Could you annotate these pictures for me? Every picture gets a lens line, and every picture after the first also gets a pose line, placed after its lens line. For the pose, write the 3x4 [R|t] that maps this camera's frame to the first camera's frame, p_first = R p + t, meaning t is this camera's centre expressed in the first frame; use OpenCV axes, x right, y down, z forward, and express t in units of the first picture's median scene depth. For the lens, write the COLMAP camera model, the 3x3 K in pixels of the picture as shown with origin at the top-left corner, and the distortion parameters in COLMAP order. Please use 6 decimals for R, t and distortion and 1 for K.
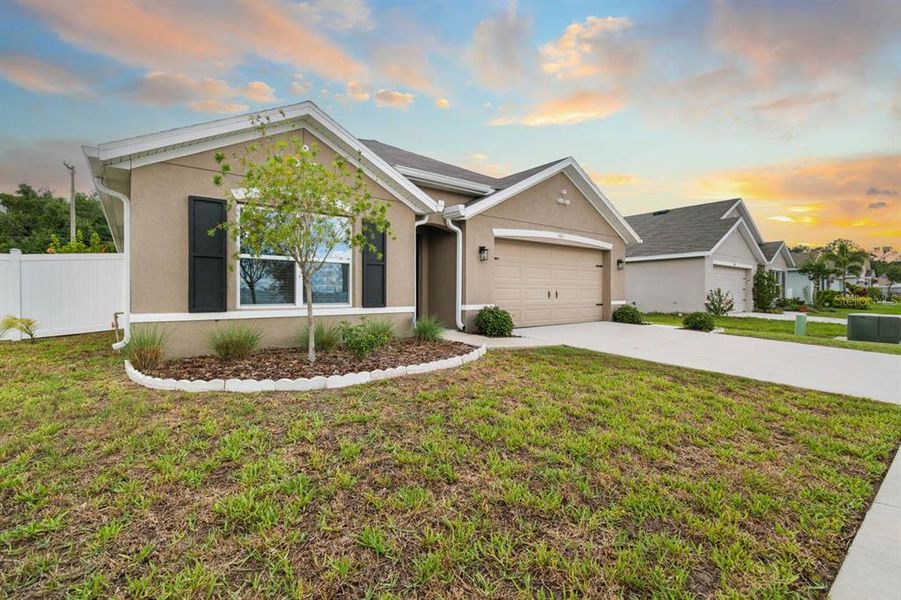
lens RADIAL K [[405.5, 0, 448.8], [0, 405.5, 294.3], [0, 0, 1]] dist [0.008254, -0.004365]
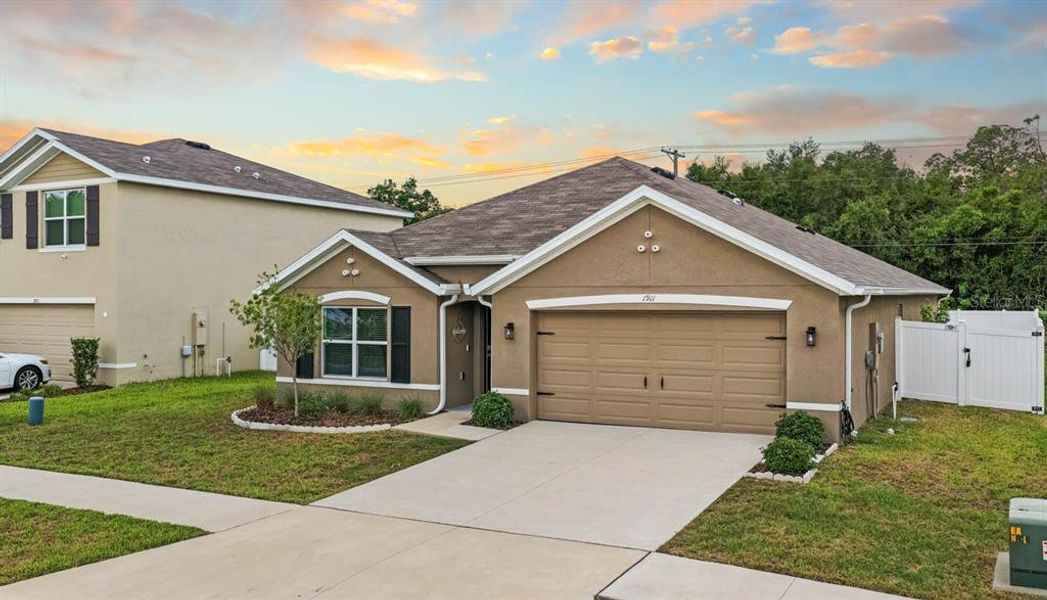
lens RADIAL K [[908.8, 0, 515.4], [0, 908.8, 305.9], [0, 0, 1]] dist [-0.012641, 0.024239]
pose [[0.396744, 0.004688, -0.917917, 2.145613], [-0.003175, 0.999988, 0.003735, -0.182848], [0.917924, 0.001433, 0.396754, 0.255943]]
